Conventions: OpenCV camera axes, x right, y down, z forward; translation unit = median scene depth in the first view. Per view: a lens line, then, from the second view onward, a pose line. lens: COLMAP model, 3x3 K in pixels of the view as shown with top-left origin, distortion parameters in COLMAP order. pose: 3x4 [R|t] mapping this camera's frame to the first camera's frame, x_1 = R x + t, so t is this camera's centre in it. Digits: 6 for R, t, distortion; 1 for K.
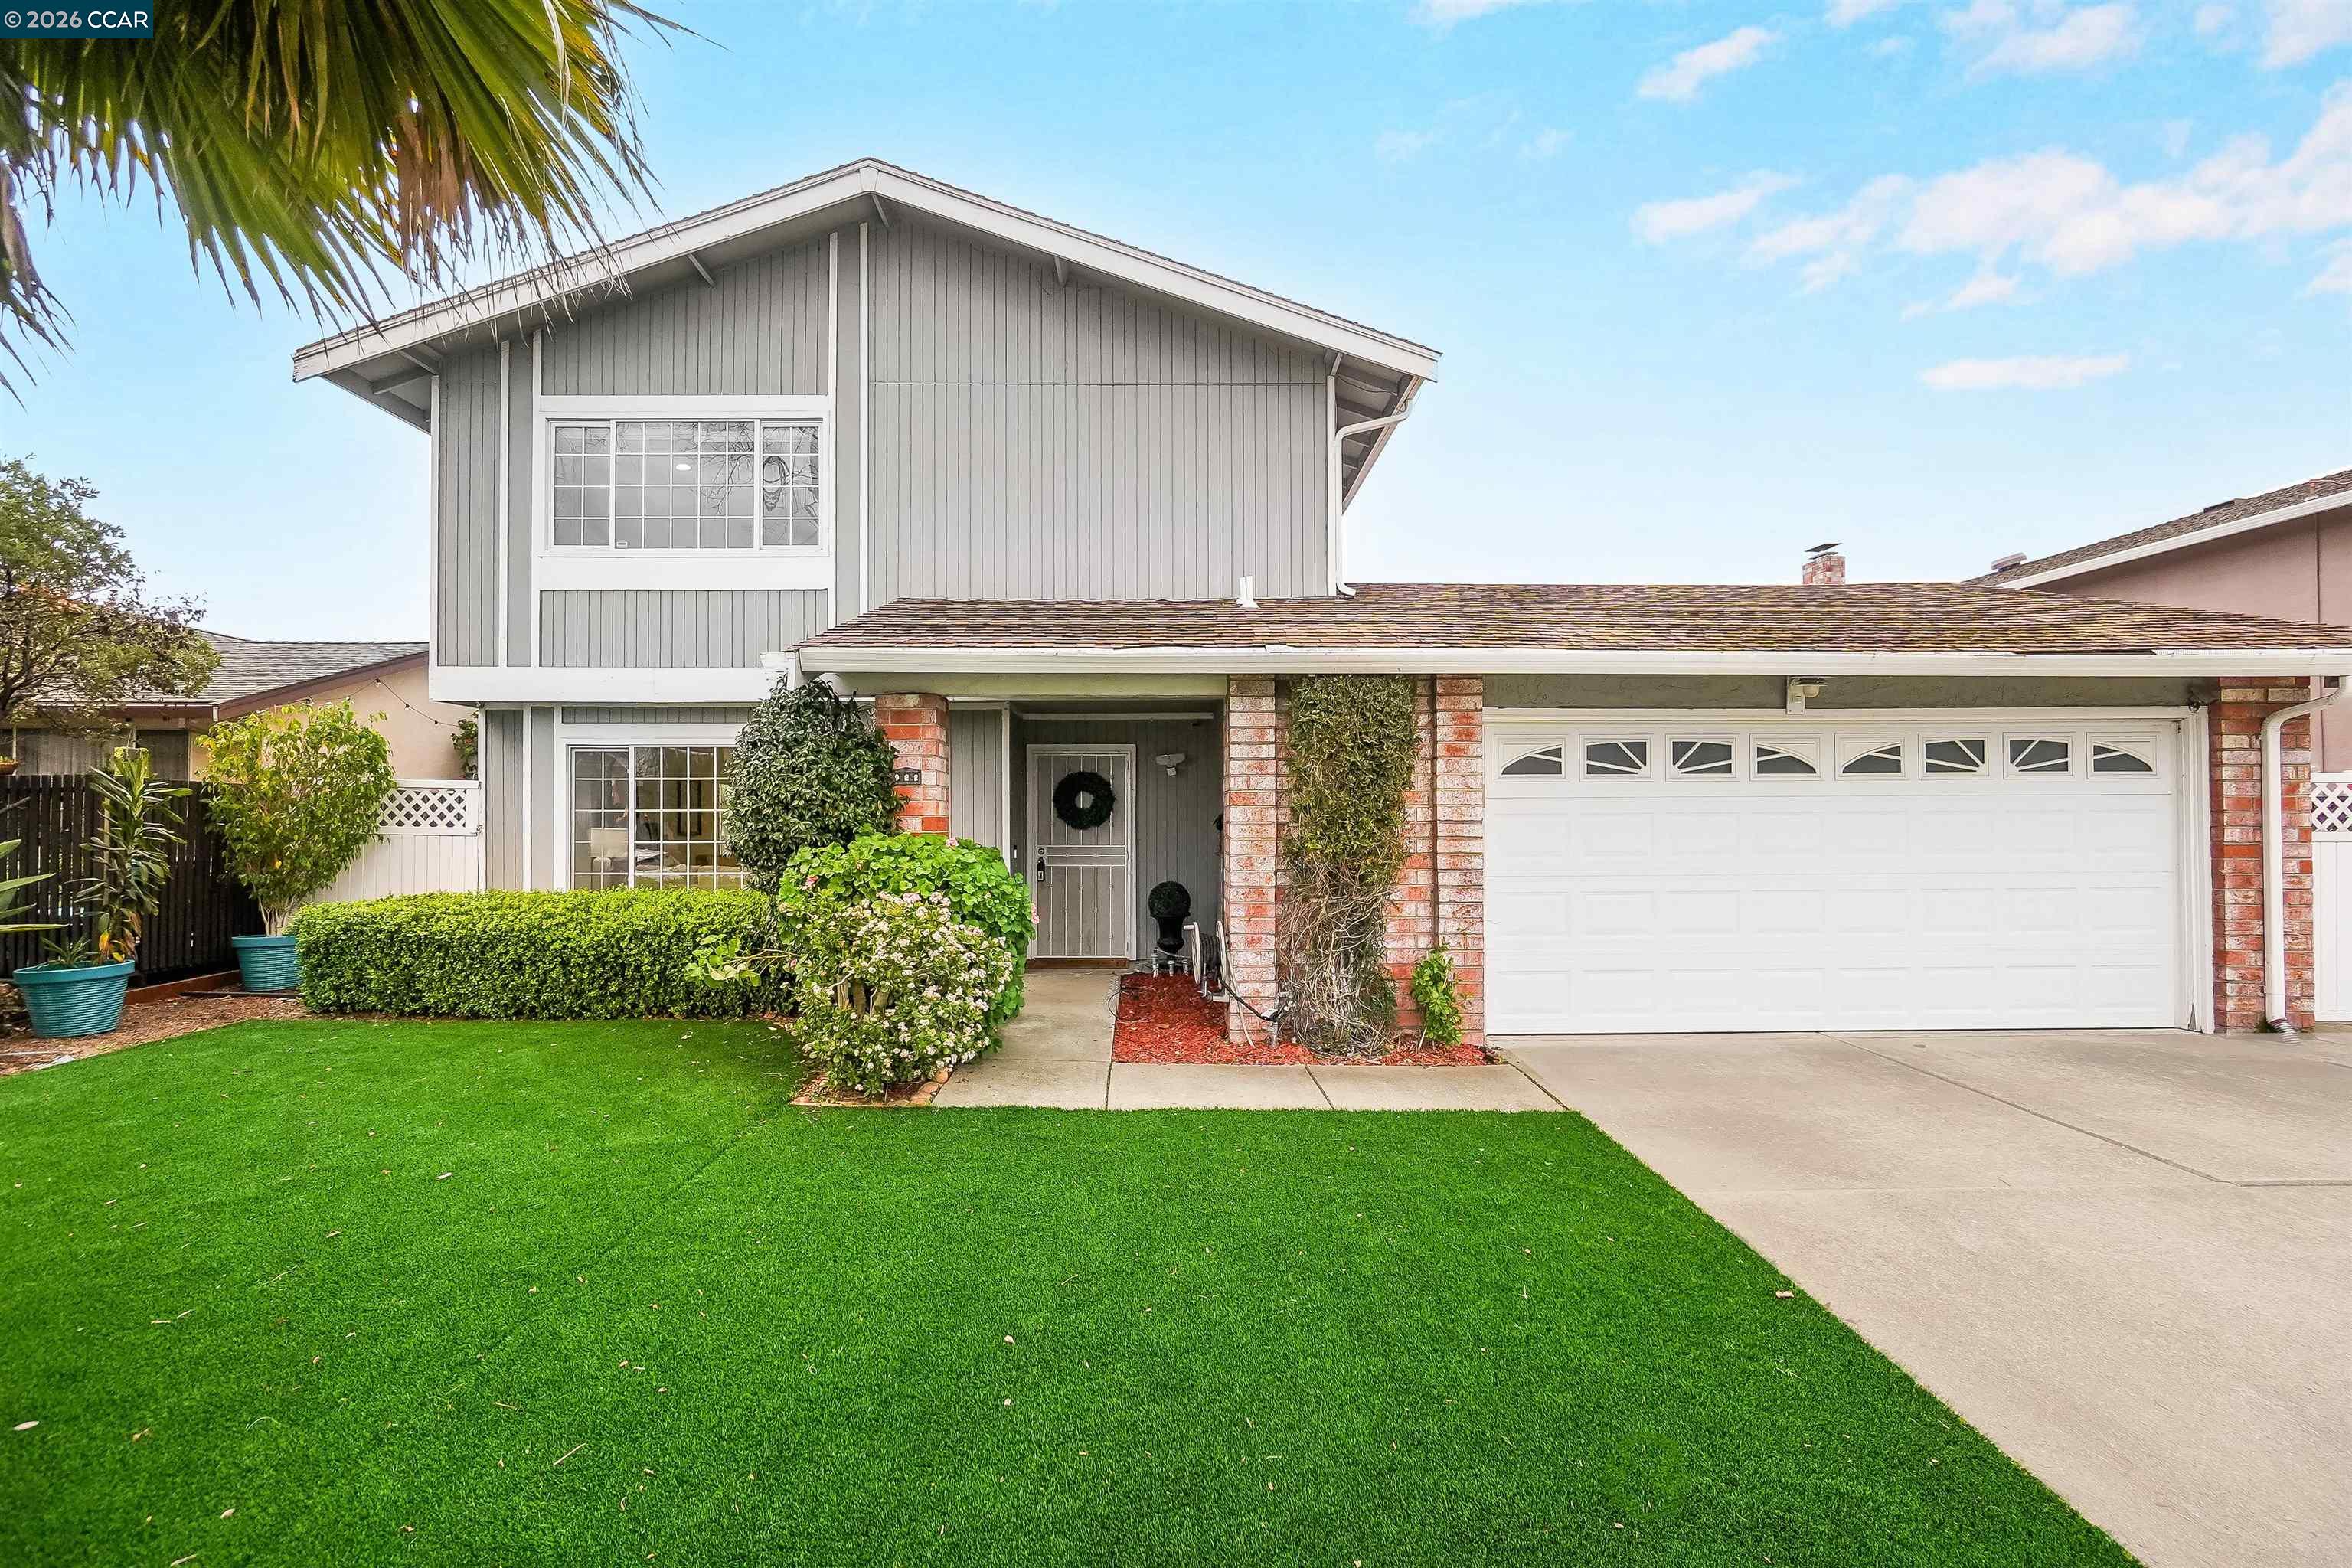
lens RADIAL K [[1028.4, 0, 1180.5], [0, 1028.4, 816.1], [0, 0, 1]] dist [-0.012647, 0.005552]
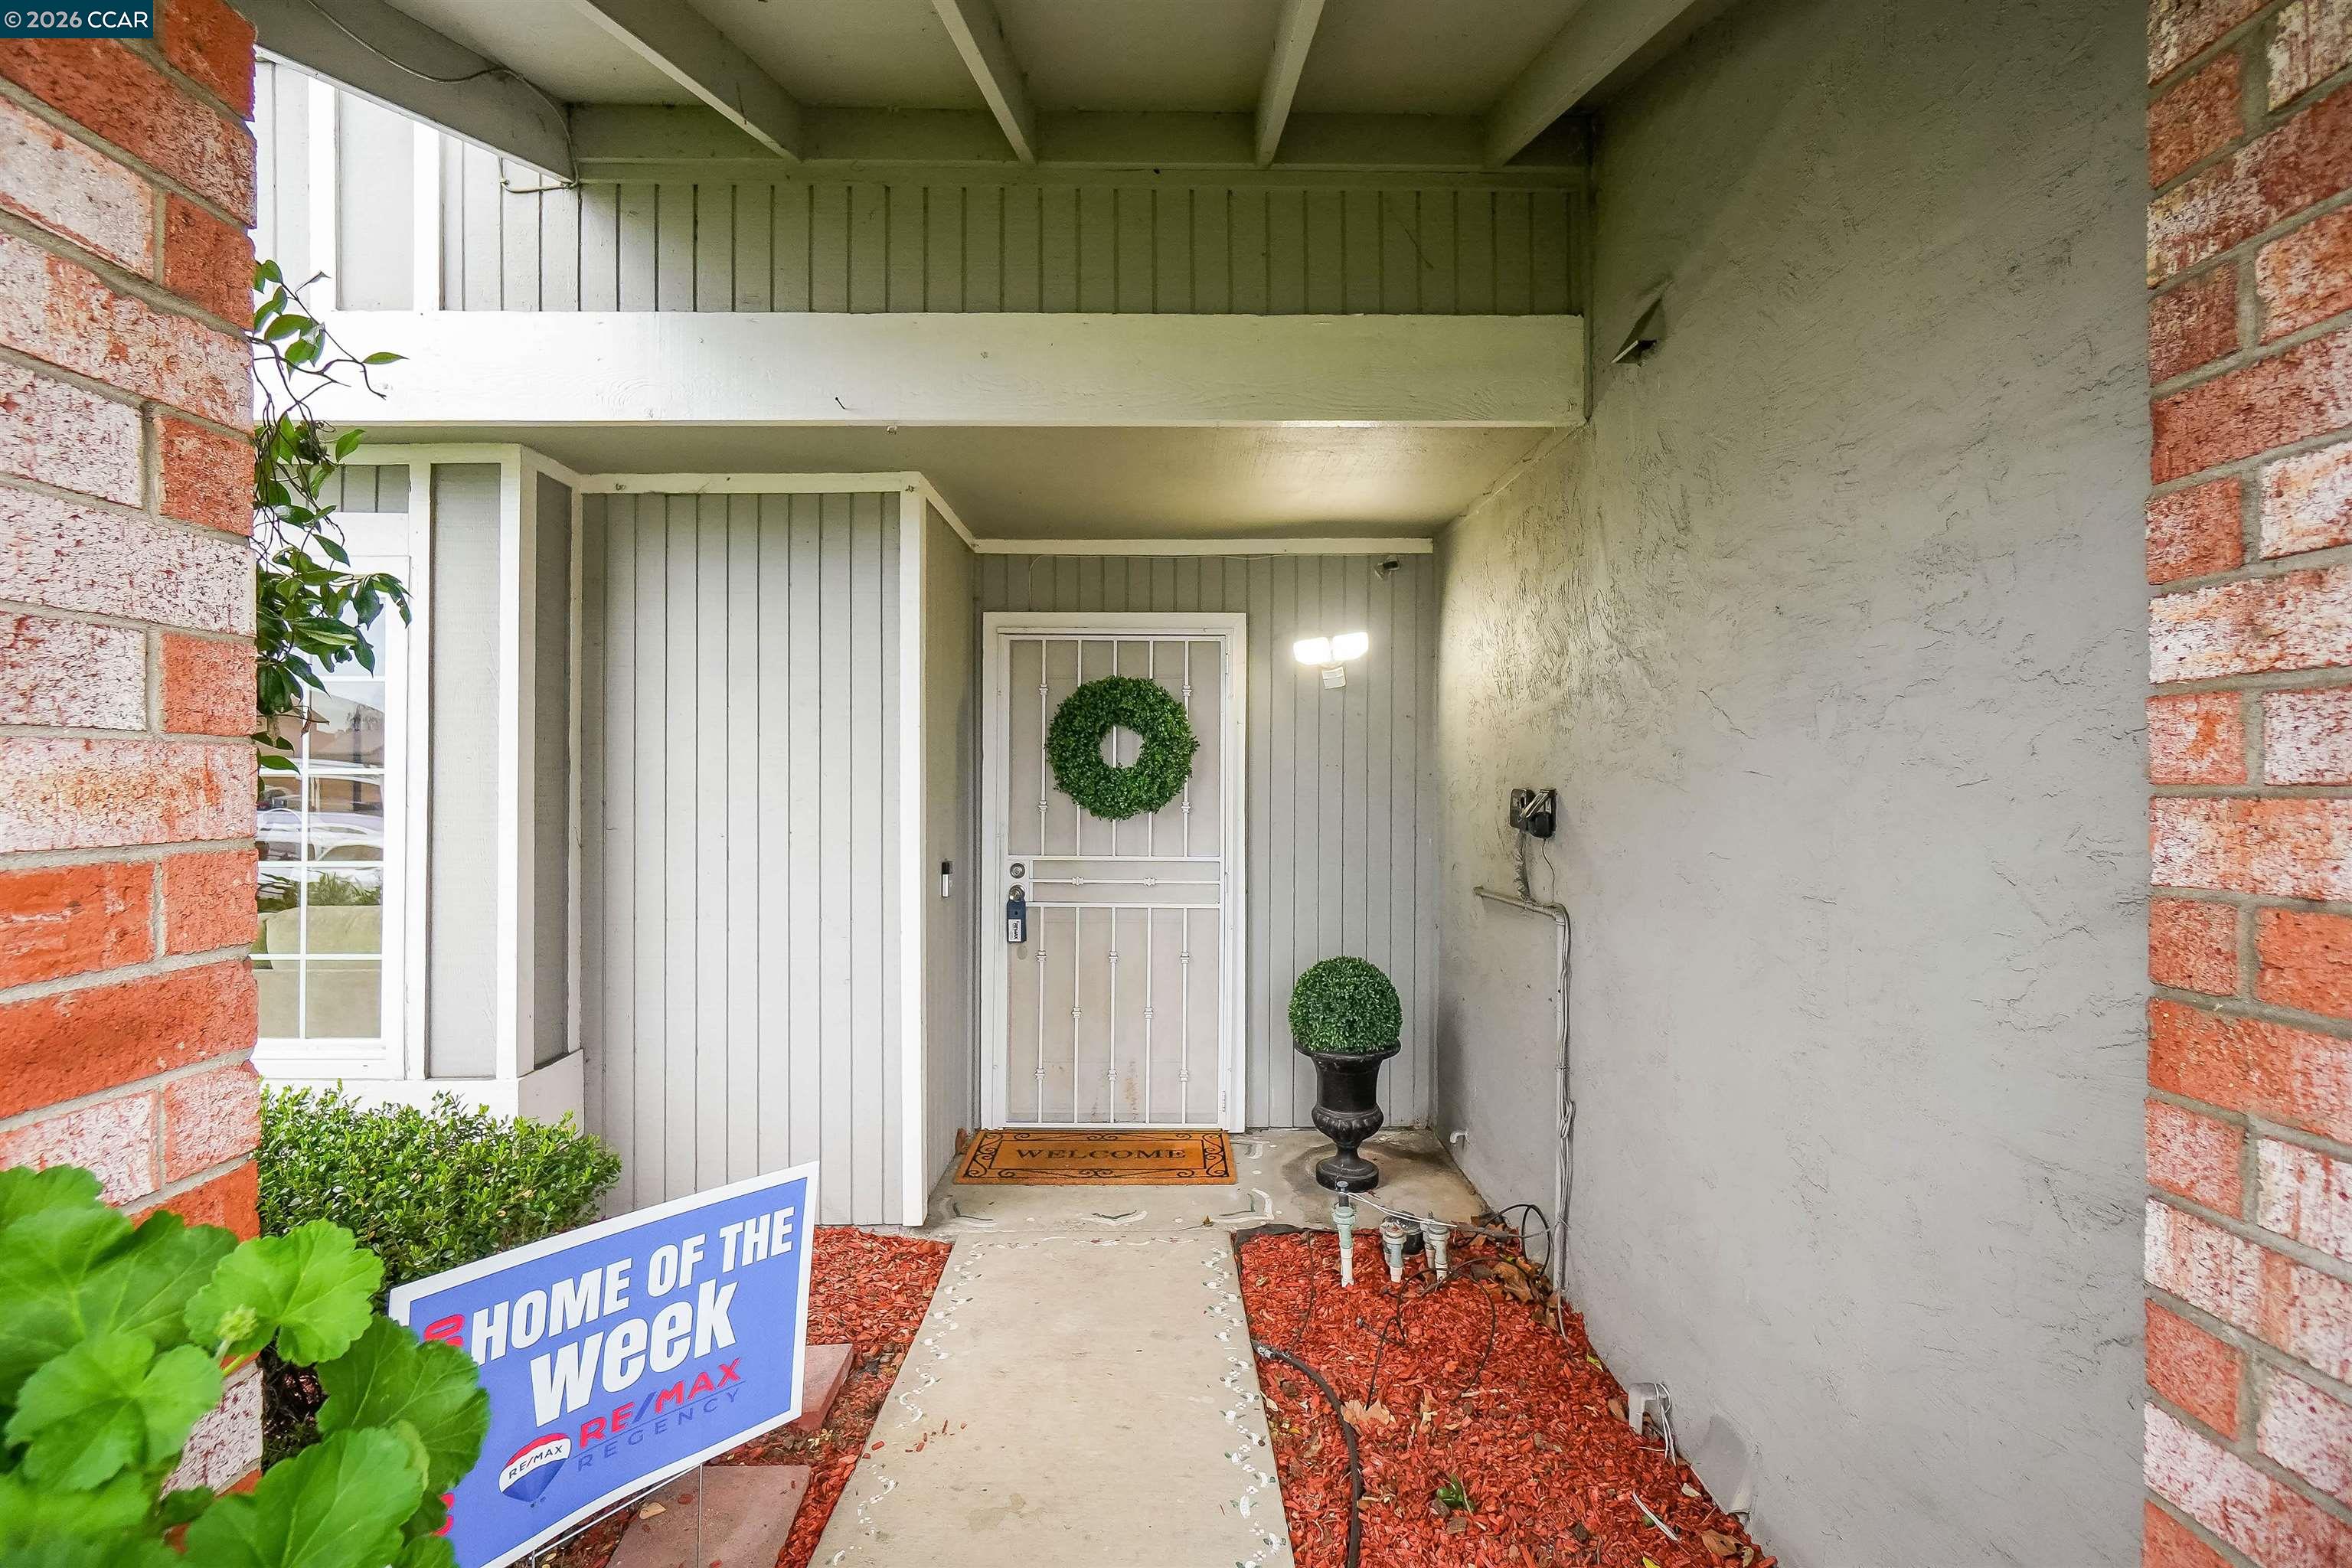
lens RADIAL K [[1028.4, 0, 1177.6], [0, 1028.4, 789.1], [0, 0, 1]] dist [-0.012647, 0.005552]
pose [[0.999494, 0.004846, -0.031428, -0.084171], [-0.004748, 0.999984, 0.003195, -0.000603], [0.031443, -0.003045, 0.999501, 0.855801]]
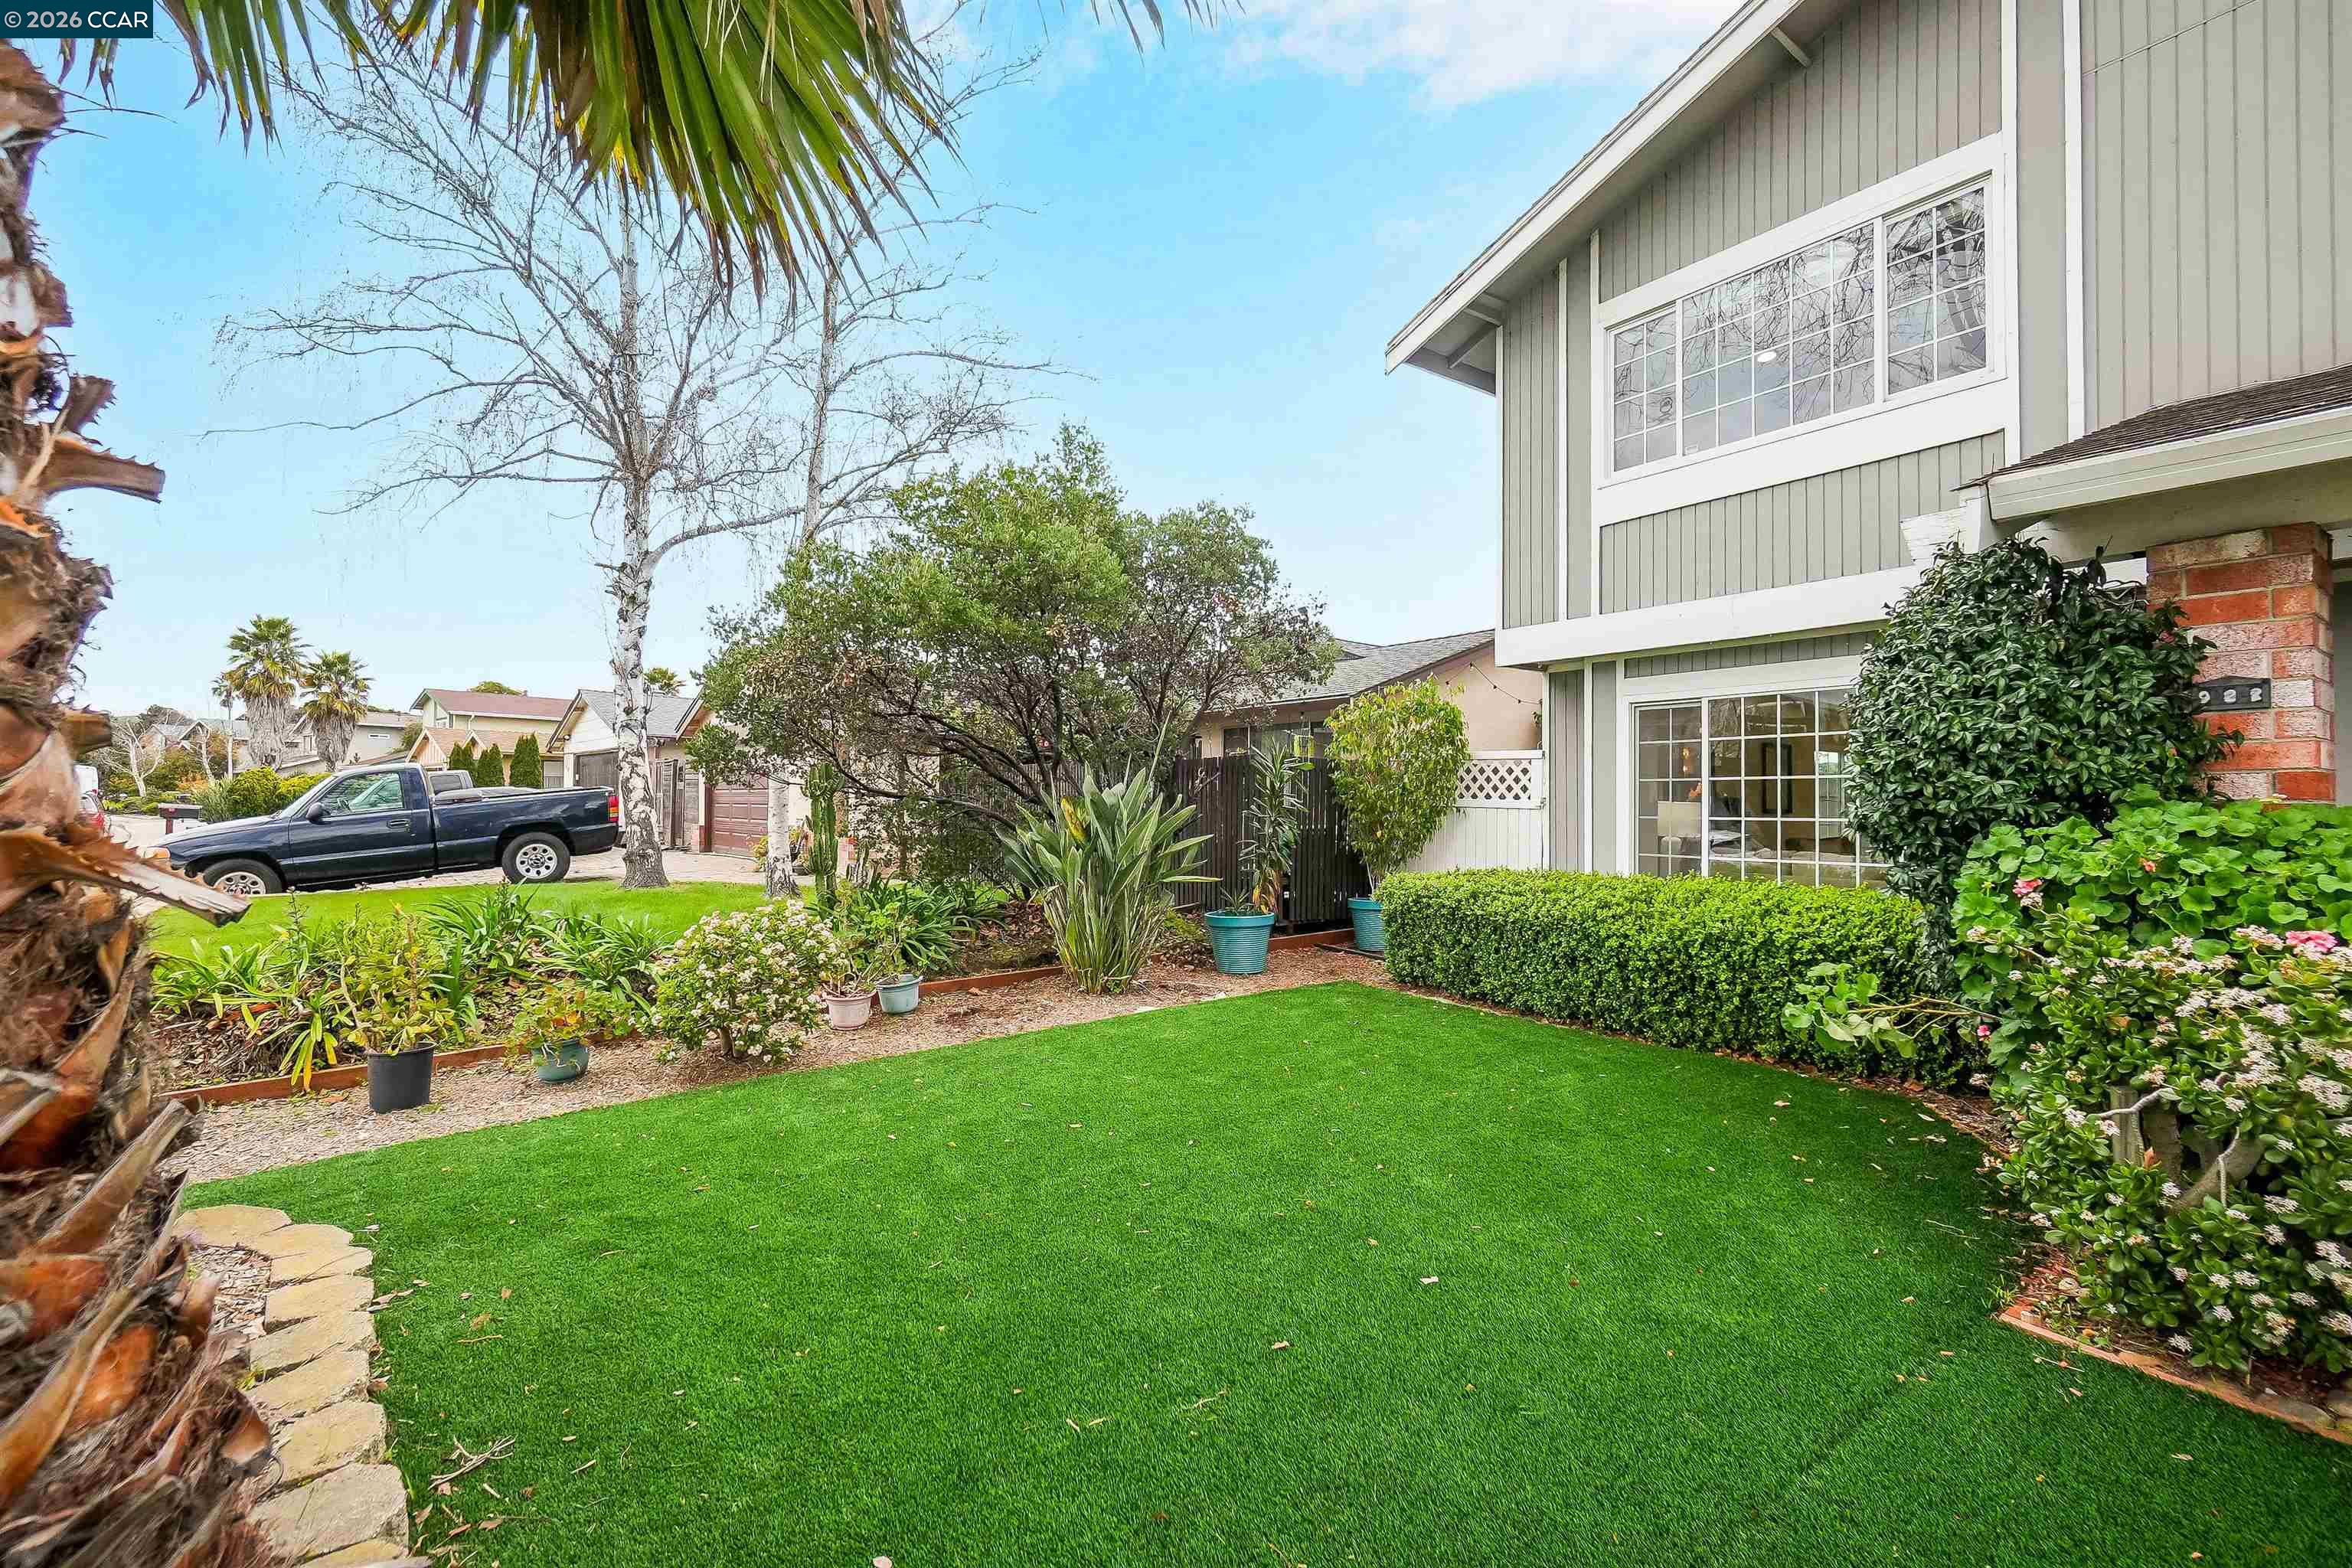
lens RADIAL K [[1028.4, 0, 1185.4], [0, 1028.4, 791.5], [0, 0, 1]] dist [-0.012647, 0.005552]
pose [[0.569342, -0.005470, -0.822082, -0.137180], [-0.000986, 0.999973, -0.007336, 0.013629], [0.822100, 0.004987, 0.569321, 0.266789]]
